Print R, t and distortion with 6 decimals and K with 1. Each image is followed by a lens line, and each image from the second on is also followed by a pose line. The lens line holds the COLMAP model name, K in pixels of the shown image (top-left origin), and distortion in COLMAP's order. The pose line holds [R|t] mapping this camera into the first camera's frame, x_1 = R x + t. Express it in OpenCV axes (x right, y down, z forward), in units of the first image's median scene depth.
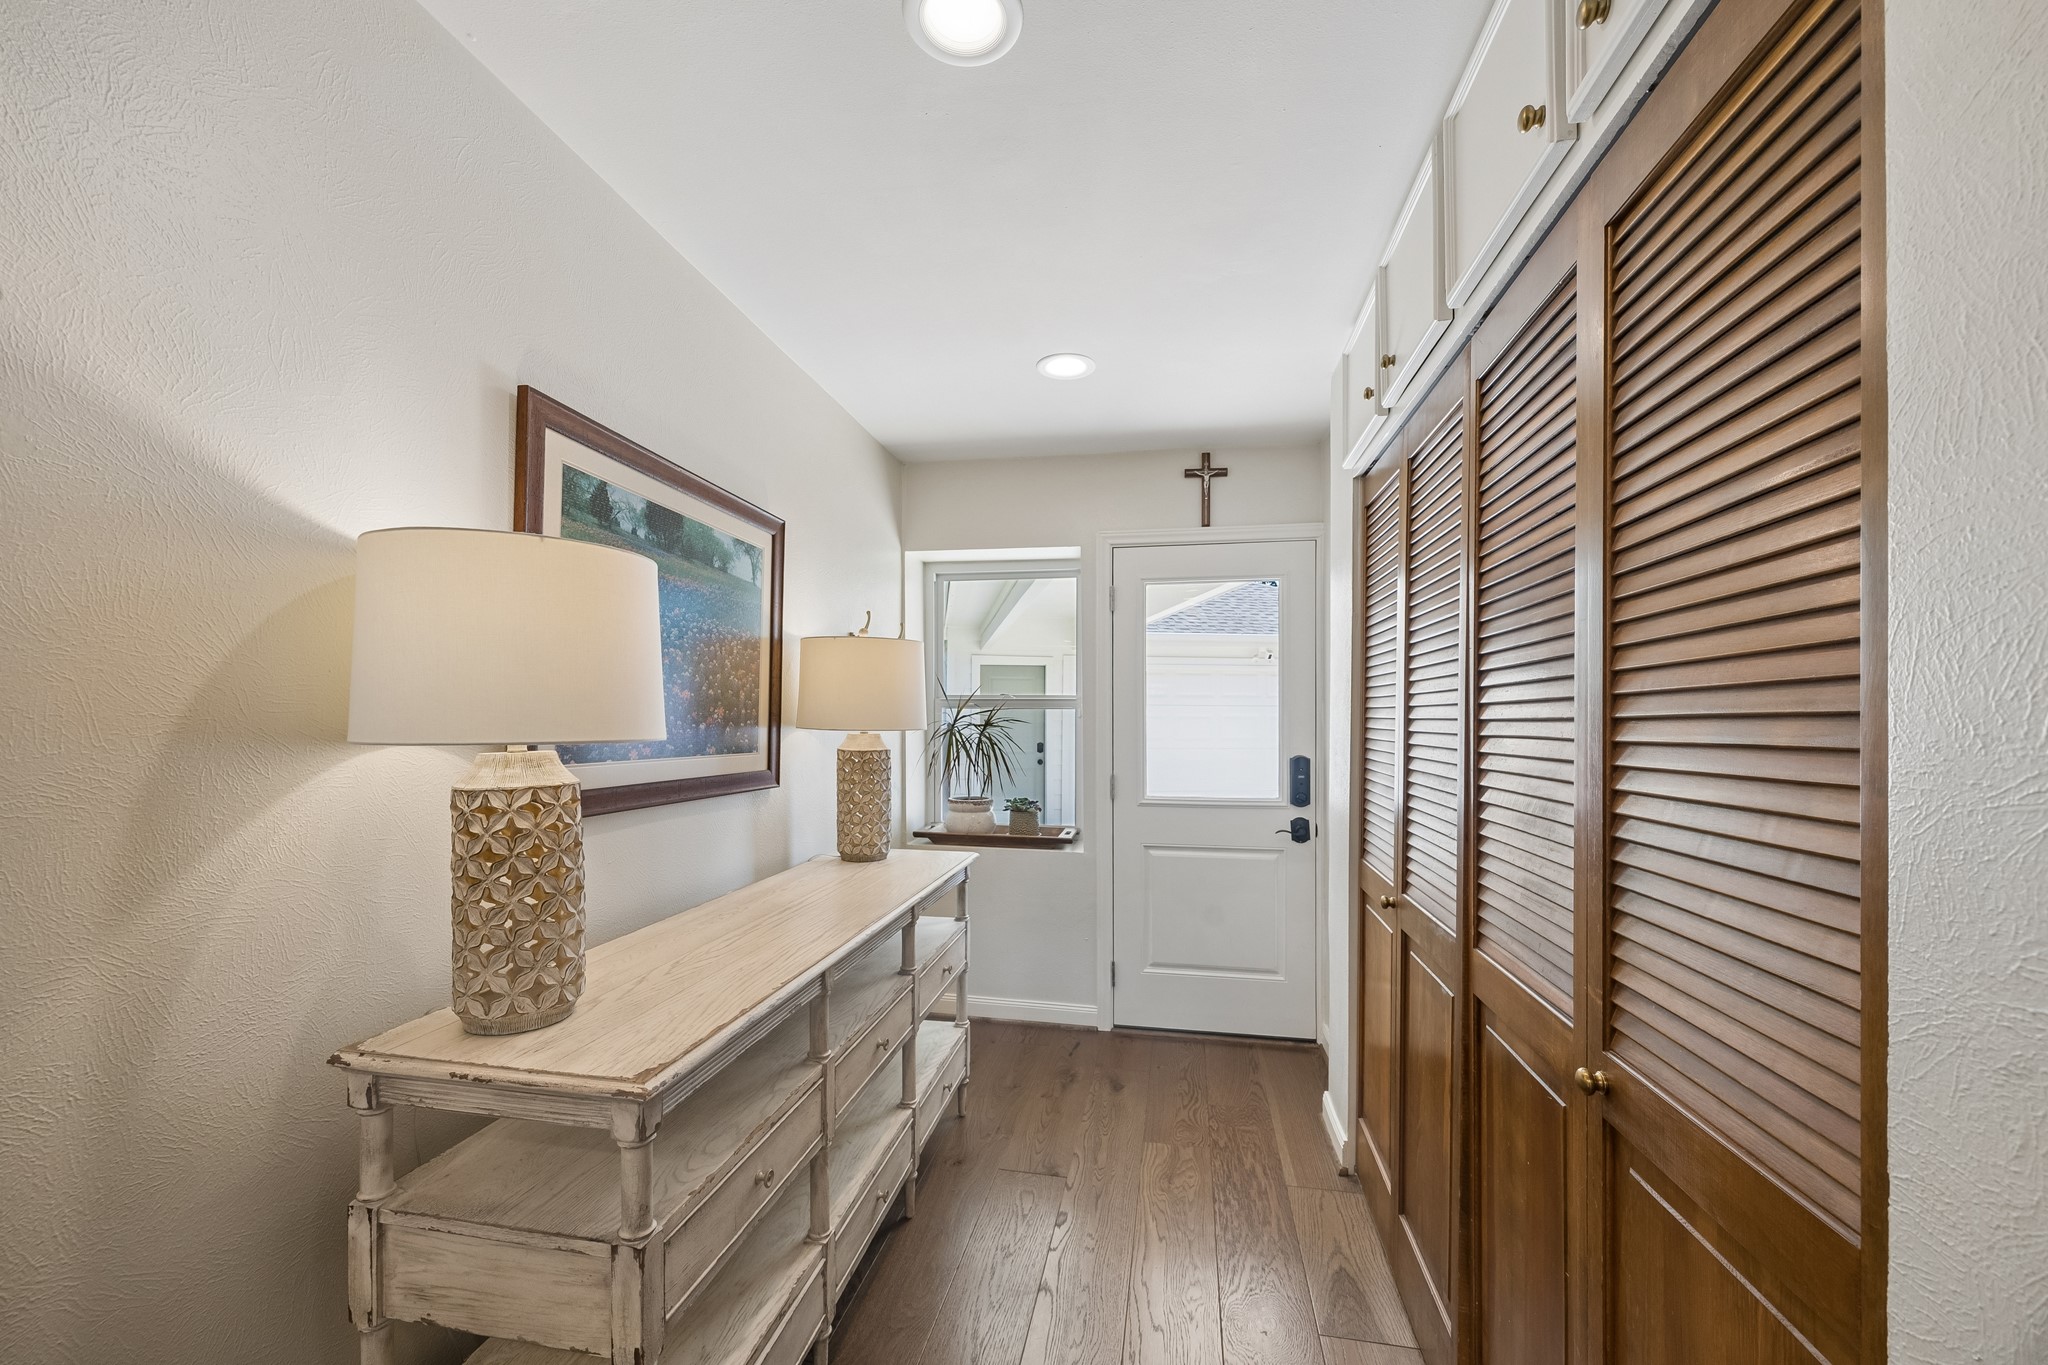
lens RADIAL K [[807.3, 0, 1022.3], [0, 807.3, 722.0], [0, 0, 1]] dist [-0.000384, -0.000012]
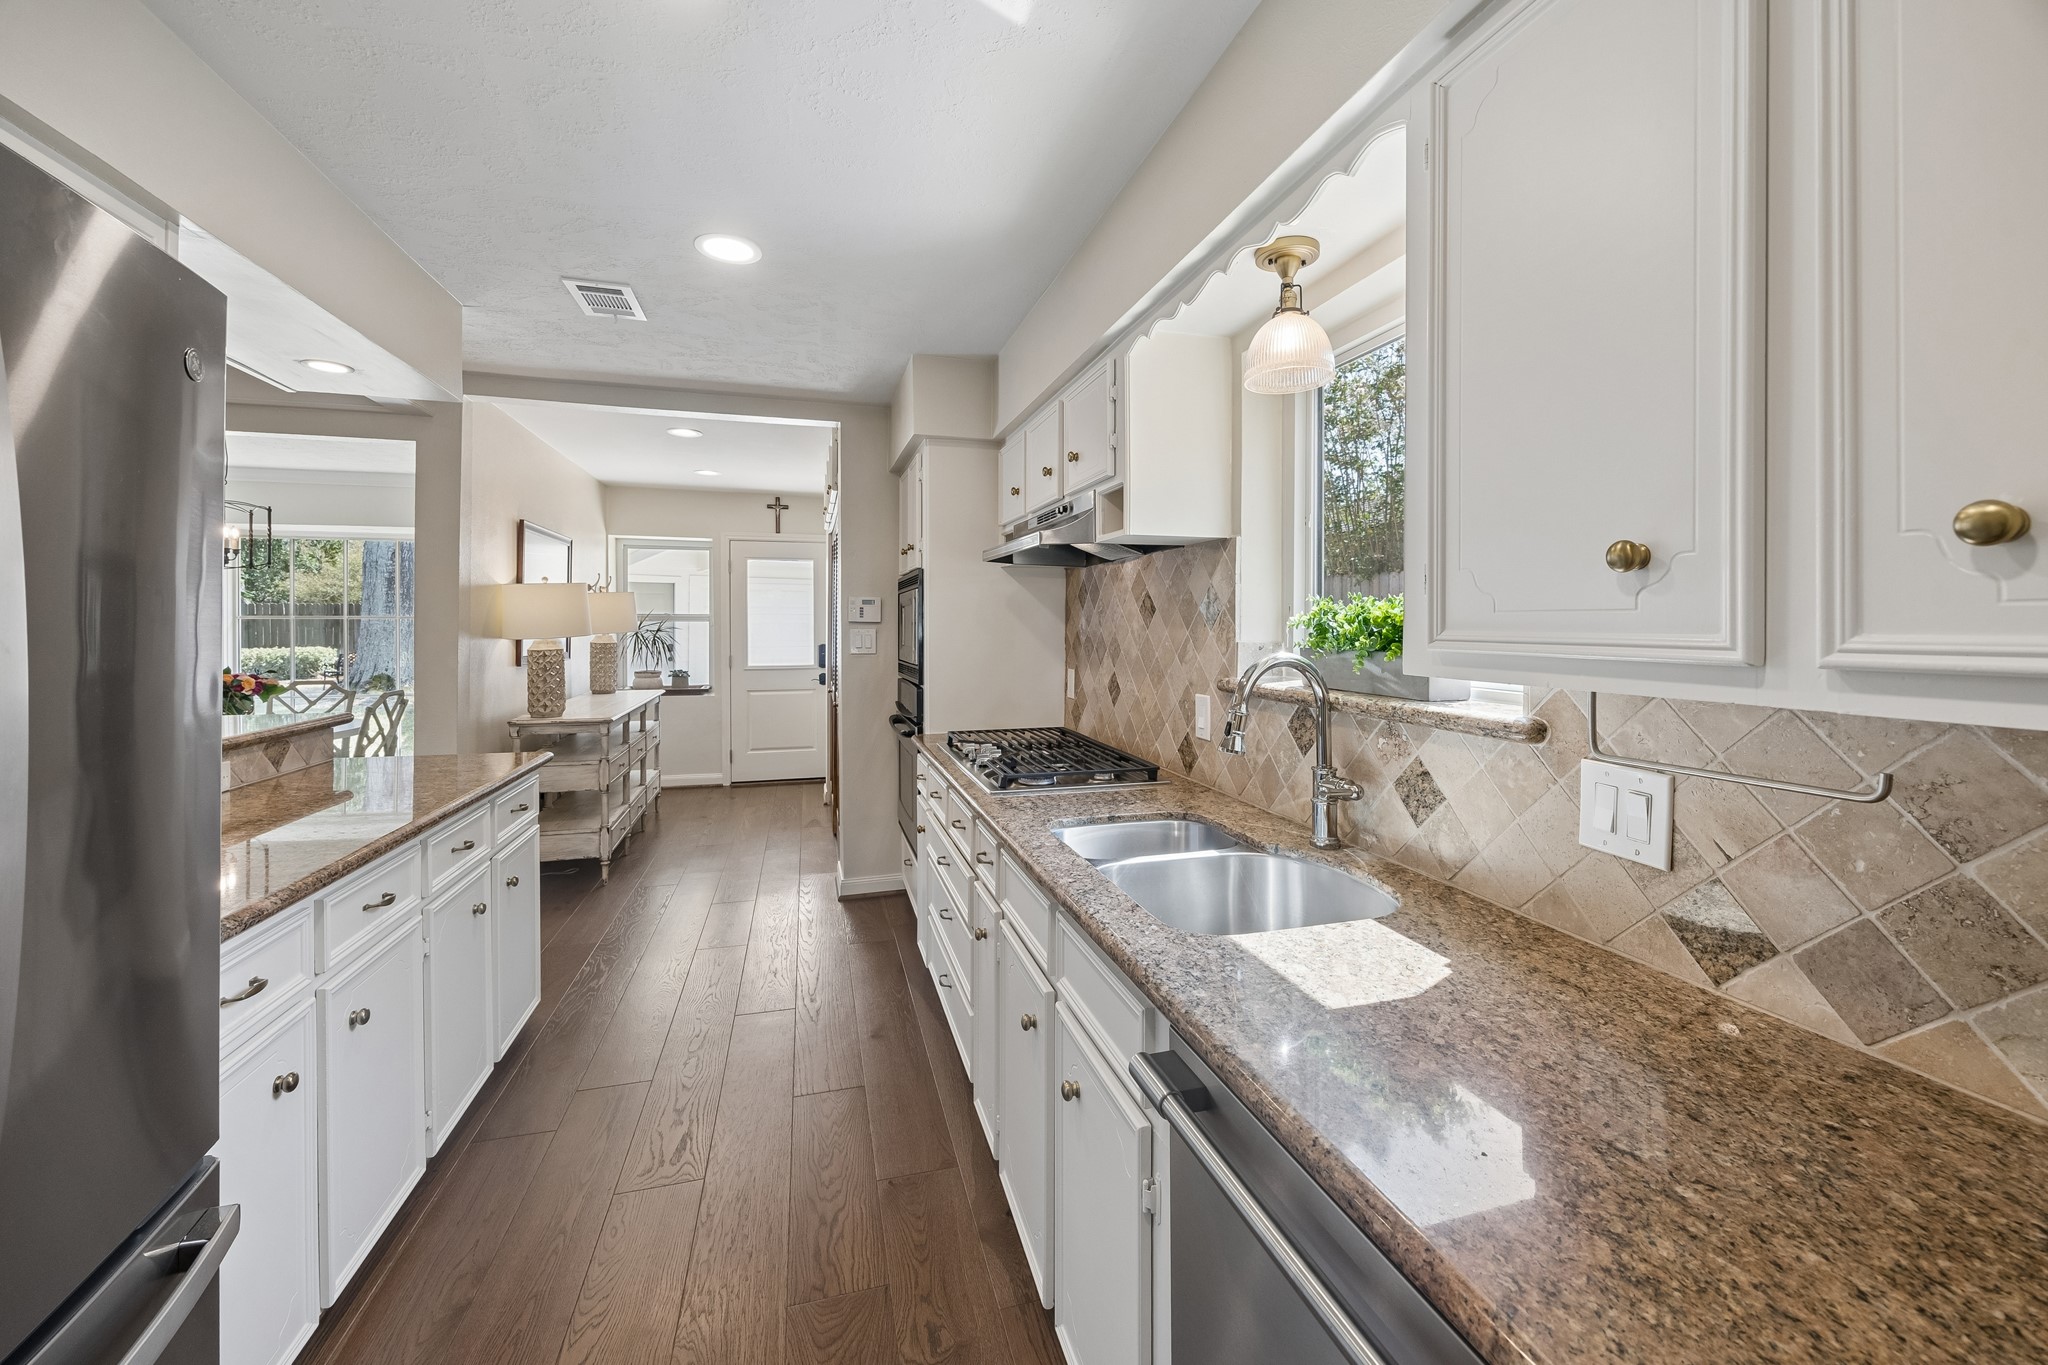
lens RADIAL K [[798.6, 0, 1018.6], [0, 798.6, 640.2], [0, 0, 1]] dist [-0.000754, -0.000013]
pose [[0.898709, -0.007839, 0.438476, -0.112725], [0.000745, 0.999866, 0.016349, -0.003843], [-0.438546, -0.014366, 0.898594, -1.081627]]
